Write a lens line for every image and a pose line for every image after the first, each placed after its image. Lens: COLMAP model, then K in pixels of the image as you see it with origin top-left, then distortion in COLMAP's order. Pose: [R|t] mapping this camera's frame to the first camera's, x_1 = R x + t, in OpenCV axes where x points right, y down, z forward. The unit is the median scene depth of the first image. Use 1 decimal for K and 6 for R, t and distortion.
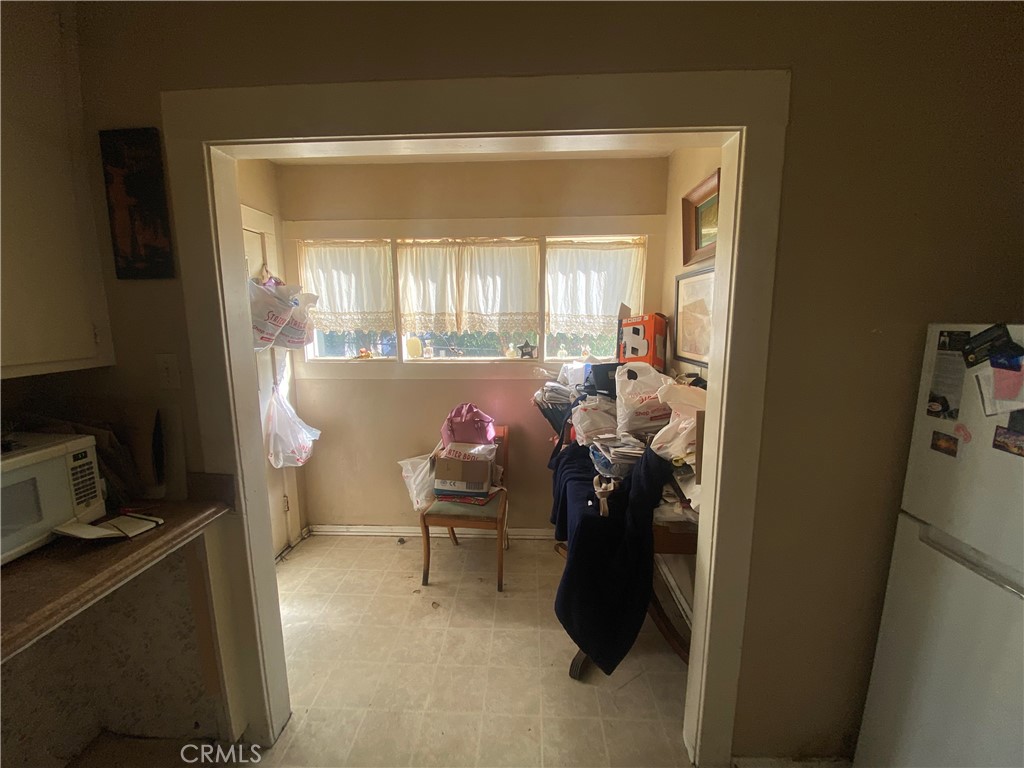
lens RADIAL K [[414.3, 0, 516.0], [0, 414.3, 382.0], [0, 0, 1]] dist [0.028136, -0.023608]
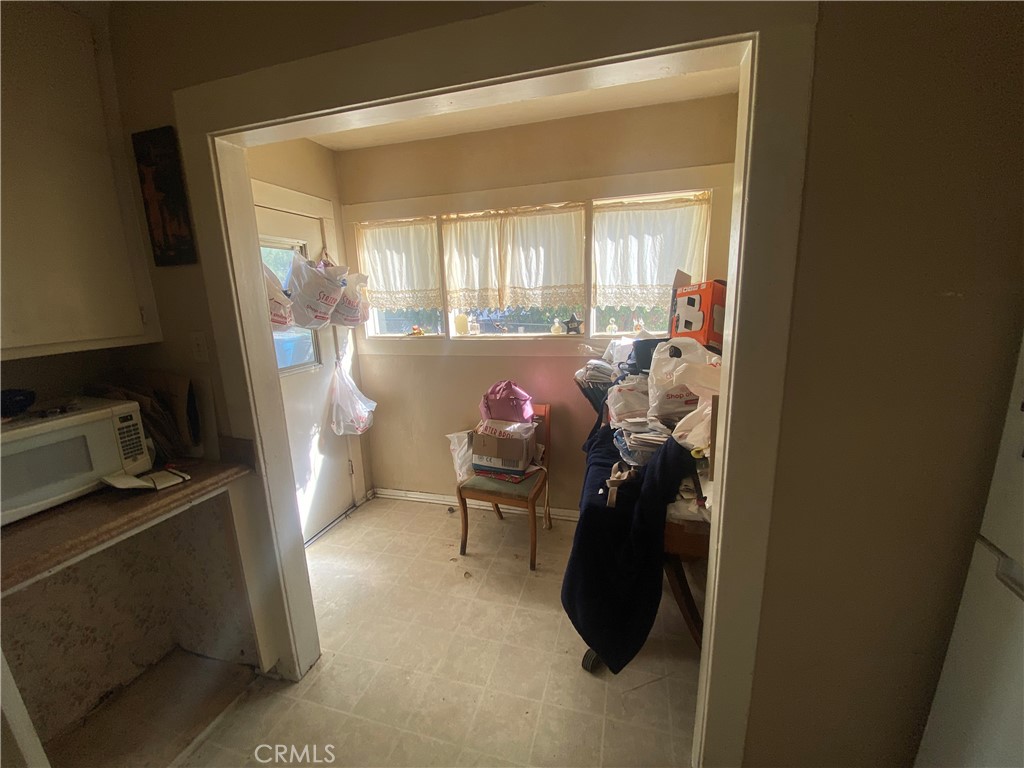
lens RADIAL K [[414.3, 0, 516.0], [0, 414.3, 382.0], [0, 0, 1]] dist [0.028136, -0.023608]
pose [[0.971499, 0.021258, -0.236087, 0.142249], [-0.007792, 0.998296, 0.057825, -0.001687], [0.236914, -0.054338, 0.970010, 0.051723]]
